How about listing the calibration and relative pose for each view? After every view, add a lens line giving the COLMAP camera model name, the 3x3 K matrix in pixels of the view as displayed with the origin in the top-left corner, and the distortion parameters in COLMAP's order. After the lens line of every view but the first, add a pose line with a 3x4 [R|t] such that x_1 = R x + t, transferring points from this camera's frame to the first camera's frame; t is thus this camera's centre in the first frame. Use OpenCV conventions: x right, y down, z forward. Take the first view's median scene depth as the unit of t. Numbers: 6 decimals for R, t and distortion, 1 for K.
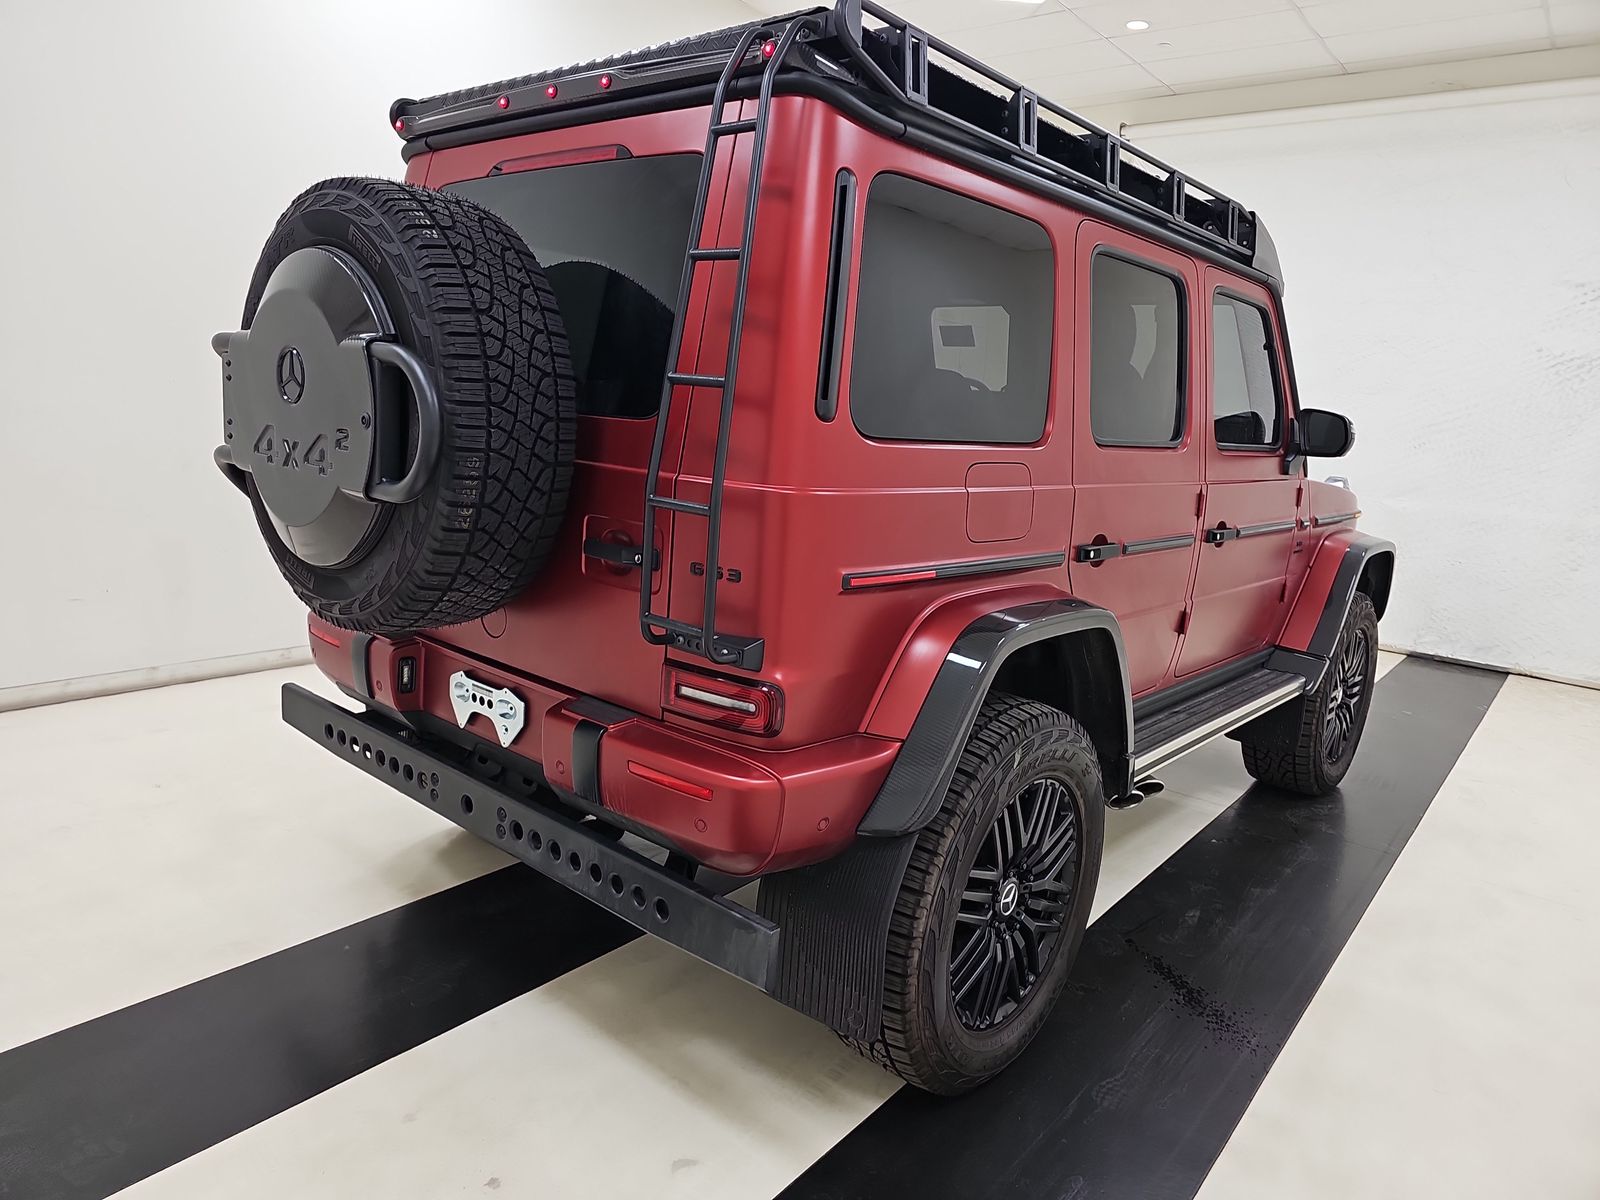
lens RADIAL K [[1053.7, 0, 800.0], [0, 1053.7, 600.0], [0, 0, 1]] dist [0.028482, -0.002162]
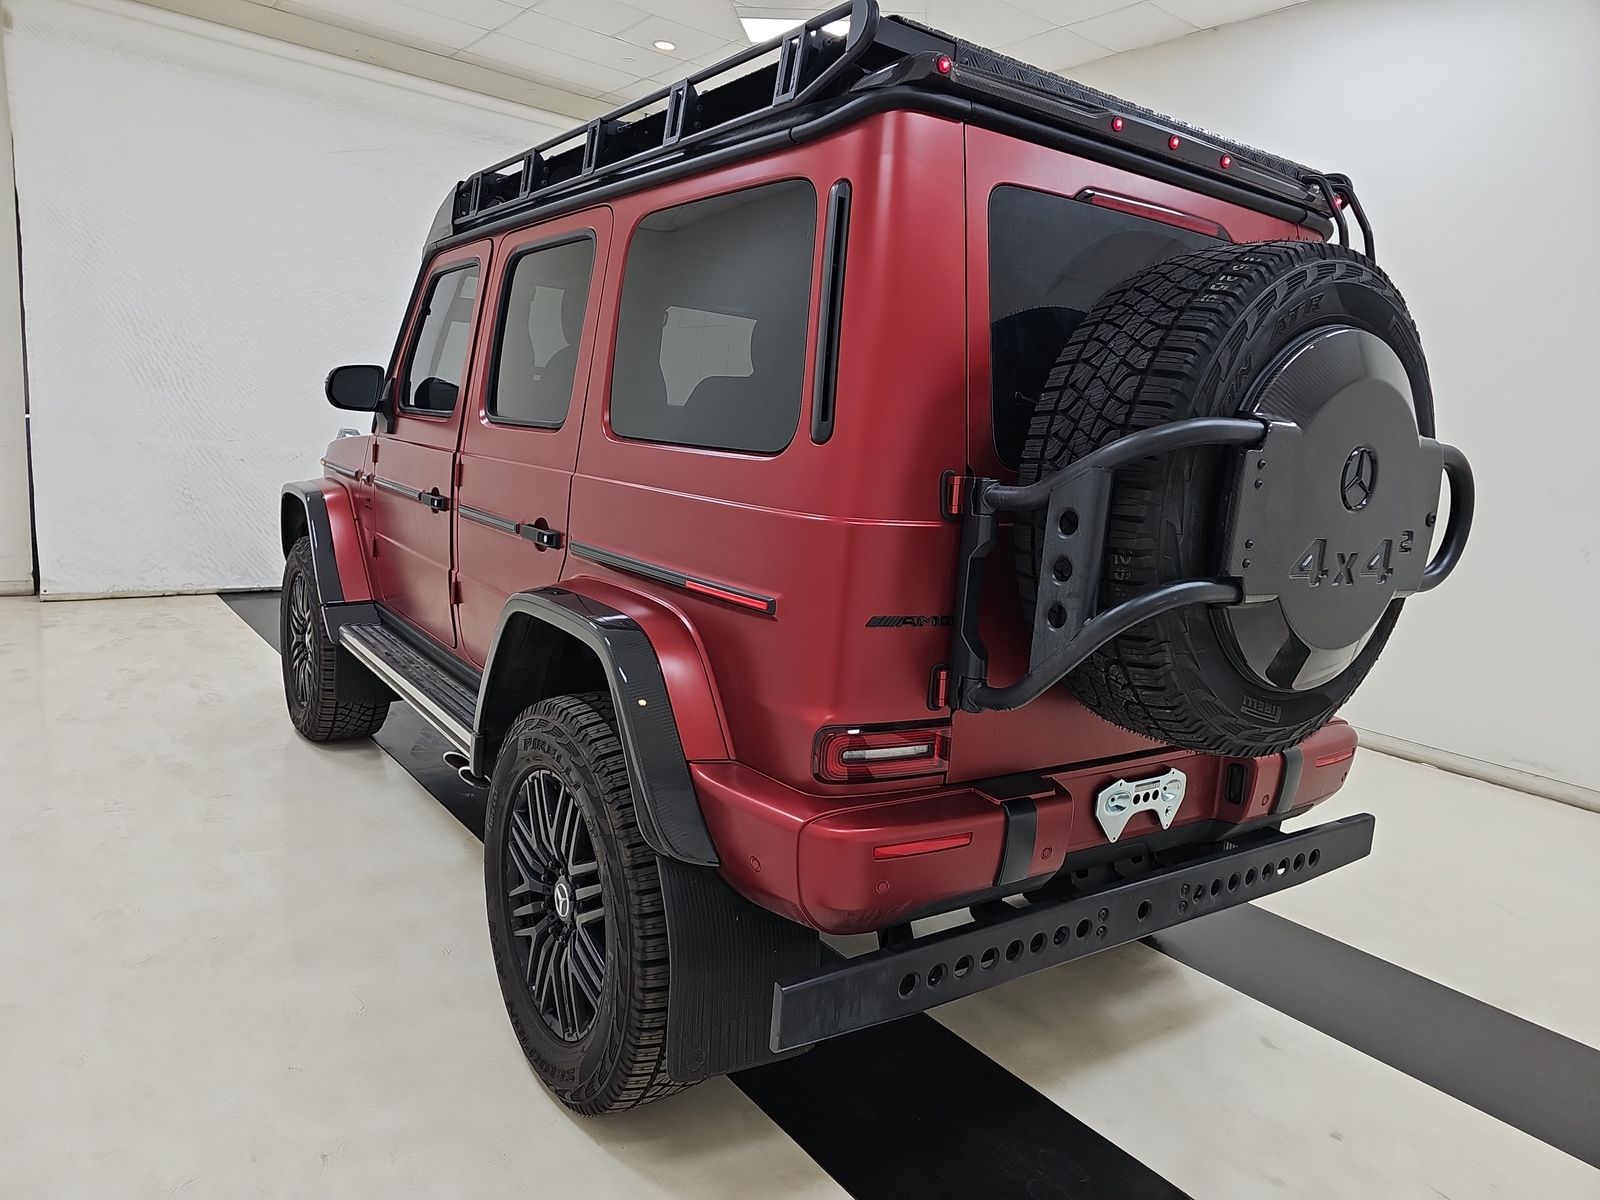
lens RADIAL K [[1055.7, 0, 801.6], [0, 1055.7, 616.9], [0, 0, 1]] dist [0.002215, 0.000047]
pose [[0.245653, -0.224923, 0.942902, -1.211449], [0.124820, 0.971950, 0.199333, -0.280254], [-0.961288, 0.068727, 0.266837, 1.029787]]
